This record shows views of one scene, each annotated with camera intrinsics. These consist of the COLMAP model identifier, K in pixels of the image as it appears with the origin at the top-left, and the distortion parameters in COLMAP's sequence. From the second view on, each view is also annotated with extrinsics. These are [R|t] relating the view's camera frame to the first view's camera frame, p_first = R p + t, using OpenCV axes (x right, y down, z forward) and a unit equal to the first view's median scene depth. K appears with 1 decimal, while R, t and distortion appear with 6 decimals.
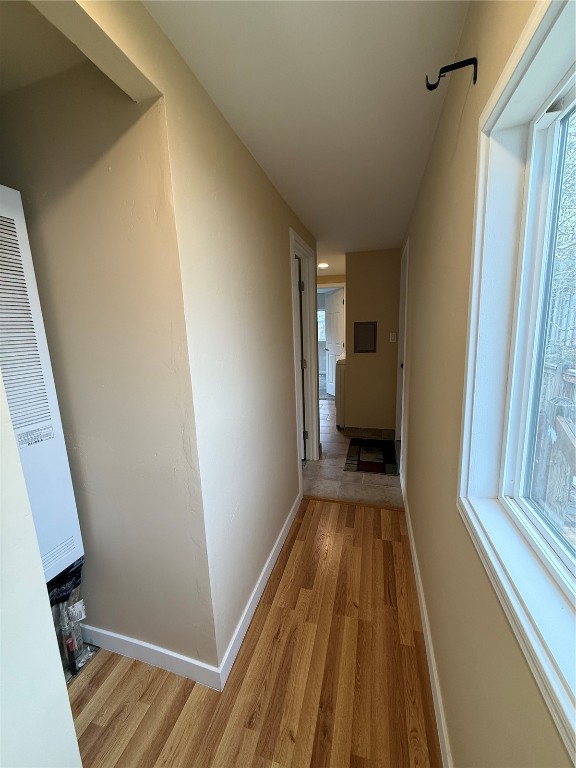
lens RADIAL K [[305.9, 0, 286.5], [0, 305.9, 388.2], [0, 0, 1]] dist [-0.000940, 0.000705]
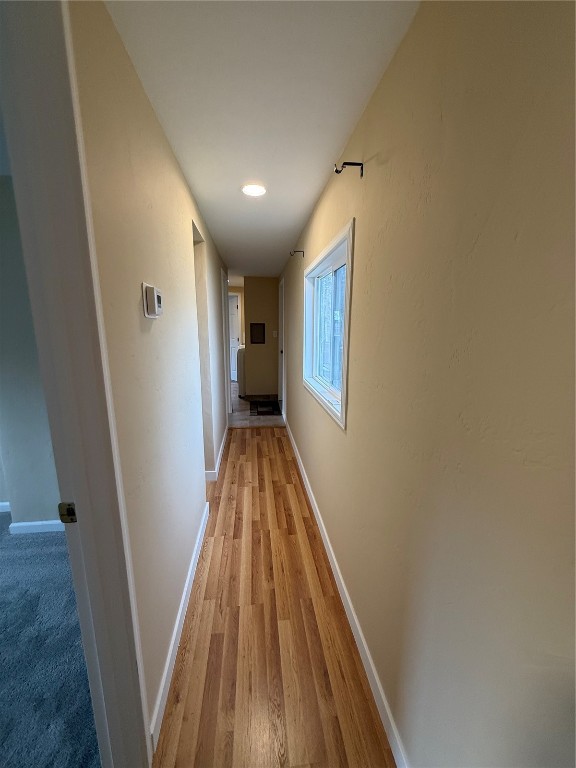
lens RADIAL K [[305.9, 0, 290.4], [0, 305.9, 382.8], [0, 0, 1]] dist [-0.000940, 0.000705]
pose [[0.919845, -0.023667, 0.391568, -0.273412], [0.027791, 0.999602, -0.004867, 0.129082], [-0.391297, 0.015358, 0.920136, -0.635838]]
